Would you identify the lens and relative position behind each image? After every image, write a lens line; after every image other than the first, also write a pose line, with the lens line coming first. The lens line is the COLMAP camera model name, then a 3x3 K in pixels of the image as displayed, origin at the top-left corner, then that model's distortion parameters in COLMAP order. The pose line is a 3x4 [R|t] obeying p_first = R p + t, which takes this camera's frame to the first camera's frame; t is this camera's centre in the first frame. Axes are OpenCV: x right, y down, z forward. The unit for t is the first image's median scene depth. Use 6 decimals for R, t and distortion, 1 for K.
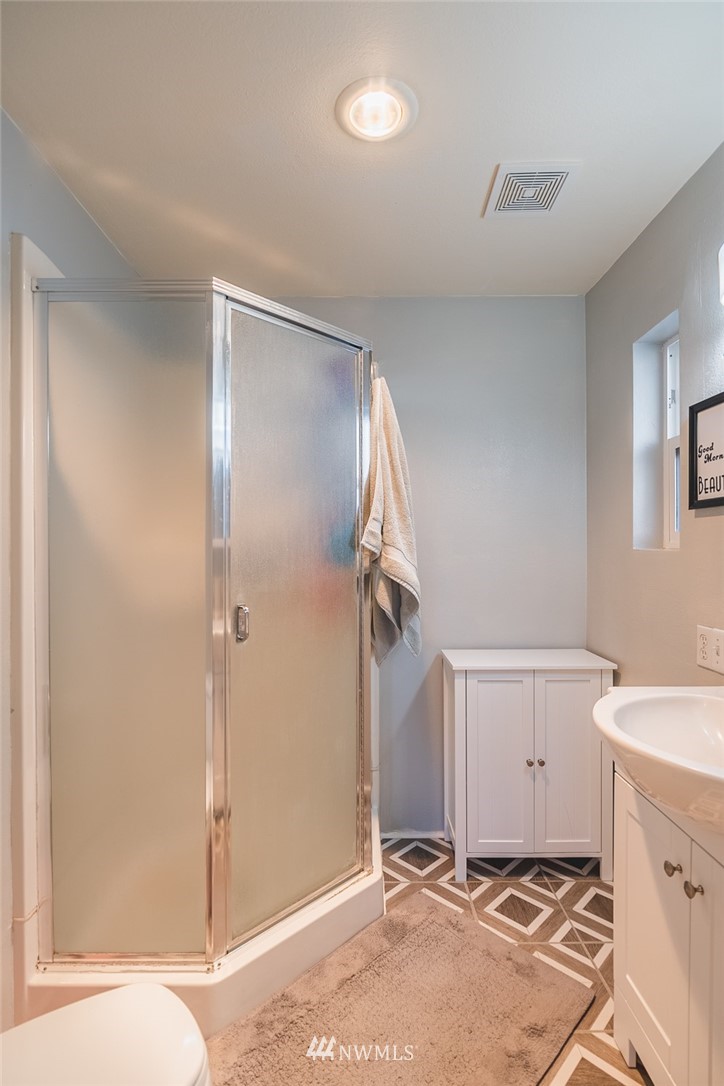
lens RADIAL K [[532.8, 0, 362.0], [0, 532.8, 543.0], [0, 0, 1]] dist [-0.013991, 0.000896]
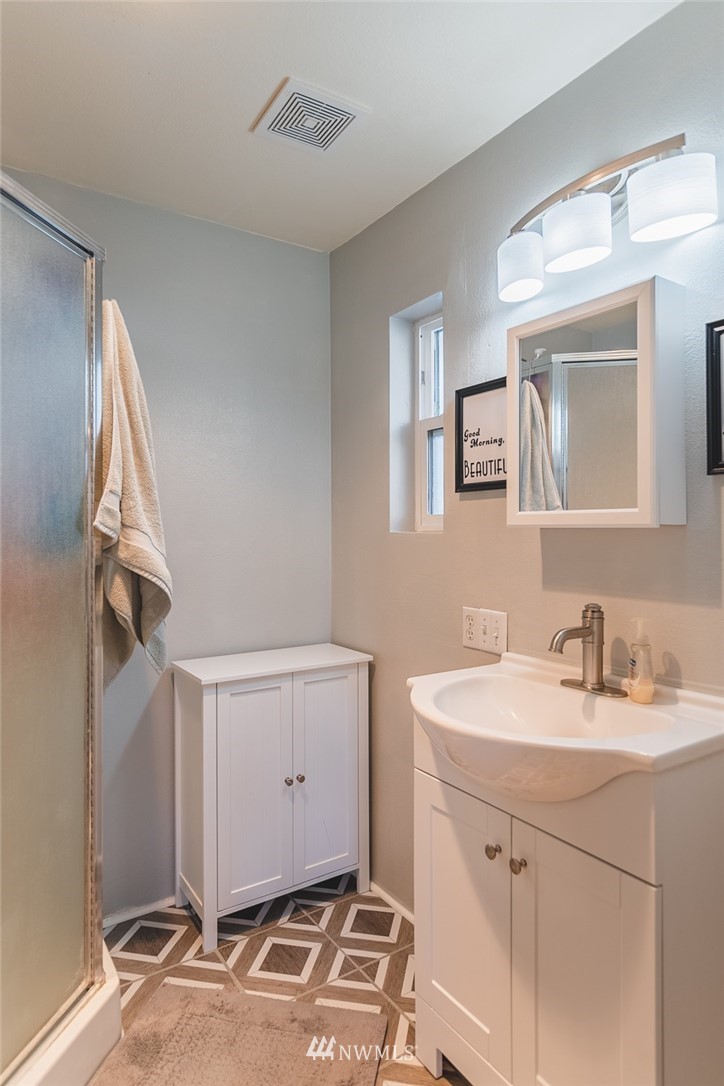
lens RADIAL K [[639.1, 0, 366.4], [0, 639.1, 520.0], [0, 0, 1]] dist [-0.003183, 0.000050]
pose [[0.827453, 0.008274, 0.561473, -0.176420], [-0.002368, 0.999934, -0.011246, 0.002827], [-0.561529, 0.007975, 0.827418, 0.077594]]
